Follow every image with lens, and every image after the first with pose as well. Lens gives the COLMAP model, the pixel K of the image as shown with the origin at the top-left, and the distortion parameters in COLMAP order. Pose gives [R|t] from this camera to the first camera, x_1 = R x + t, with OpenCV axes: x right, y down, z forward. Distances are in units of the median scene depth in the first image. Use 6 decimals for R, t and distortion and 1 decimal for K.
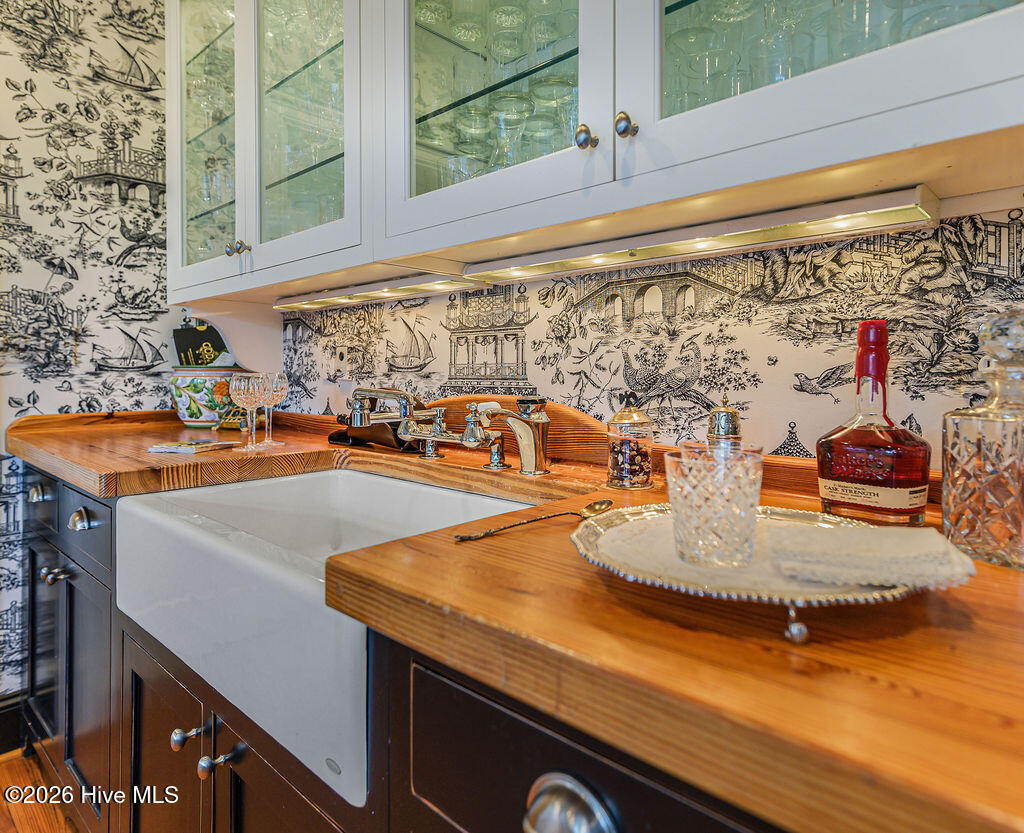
lens RADIAL K [[636.2, 0, 525.6], [0, 636.2, 377.4], [0, 0, 1]] dist [0.017429, -0.000594]
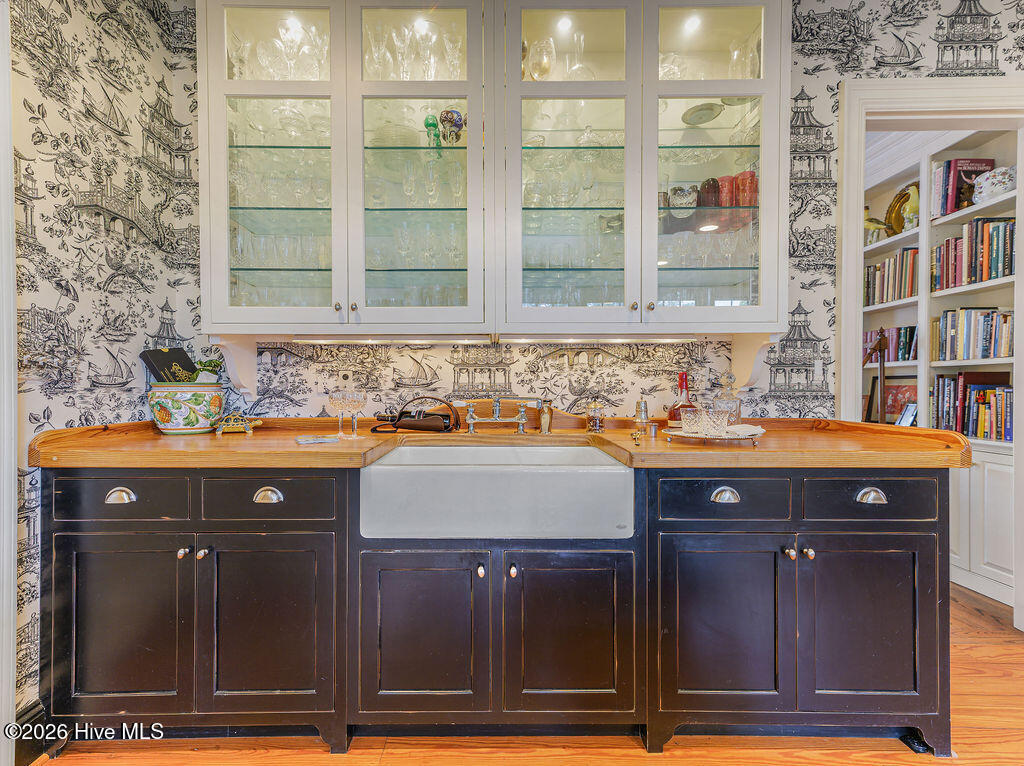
lens RADIAL K [[477.1, 0, 502.0], [0, 477.1, 388.6], [0, 0, 1]] dist [0.017276, 0.001154]
pose [[0.730339, -0.005018, 0.683067, -0.765664], [0.005788, 0.999983, 0.001157, -0.004840], [-0.683060, 0.003109, 0.730355, -0.069455]]
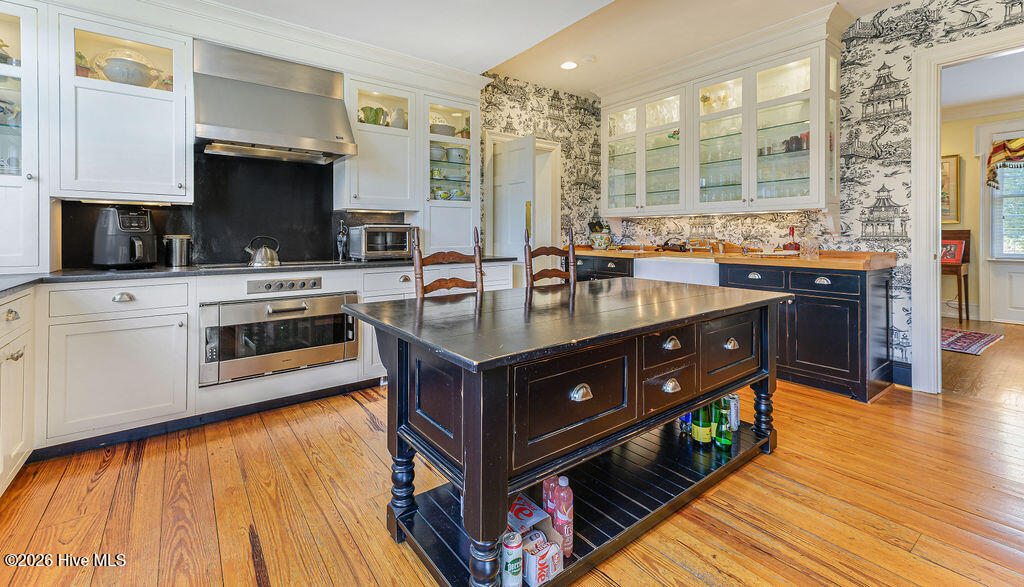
lens RADIAL K [[424.8, 0, 485.6], [0, 424.8, 234.1], [0, 0, 1]] dist [0.002360, 0.000224]
pose [[0.977794, -0.001364, -0.209563, -0.703901], [-0.000049, 0.999977, -0.006736, 0.008480], [0.209568, 0.006597, 0.977772, -1.707327]]
